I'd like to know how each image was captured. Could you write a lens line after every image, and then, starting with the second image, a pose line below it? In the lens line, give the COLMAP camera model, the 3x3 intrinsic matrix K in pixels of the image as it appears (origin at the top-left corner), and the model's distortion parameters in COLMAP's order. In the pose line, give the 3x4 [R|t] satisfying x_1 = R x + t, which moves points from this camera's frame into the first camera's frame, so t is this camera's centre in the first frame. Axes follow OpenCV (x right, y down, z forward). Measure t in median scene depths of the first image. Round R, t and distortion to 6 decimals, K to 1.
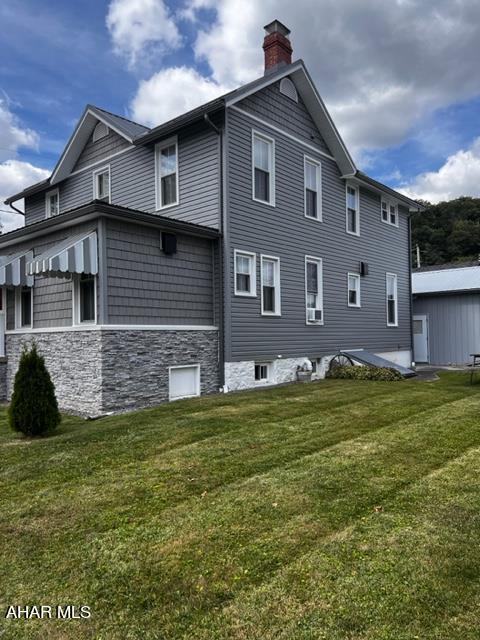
lens RADIAL K [[479.0, 0, 240.0], [0, 479.0, 320.0], [0, 0, 1]] dist [0.058028, -0.060224]
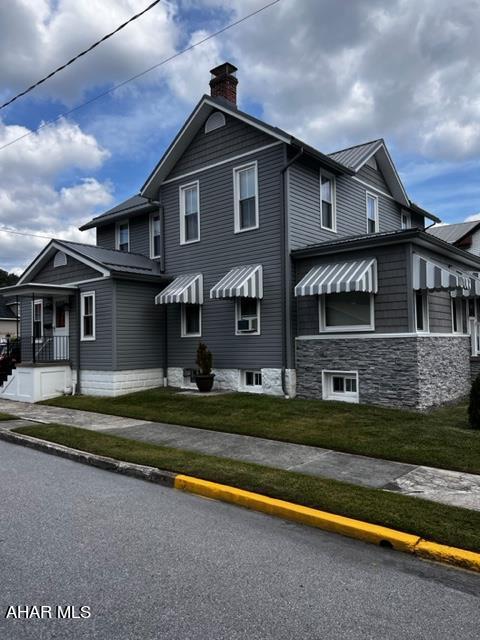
lens RADIAL K [[483.5, 0, 251.0], [0, 483.5, 327.9], [0, 0, 1]] dist [0.047253, -0.056469]
pose [[0.028159, -0.018055, -0.999440, 1.126583], [0.063386, 0.997857, -0.016241, 0.010824], [0.997592, -0.062893, 0.029243, 0.963394]]
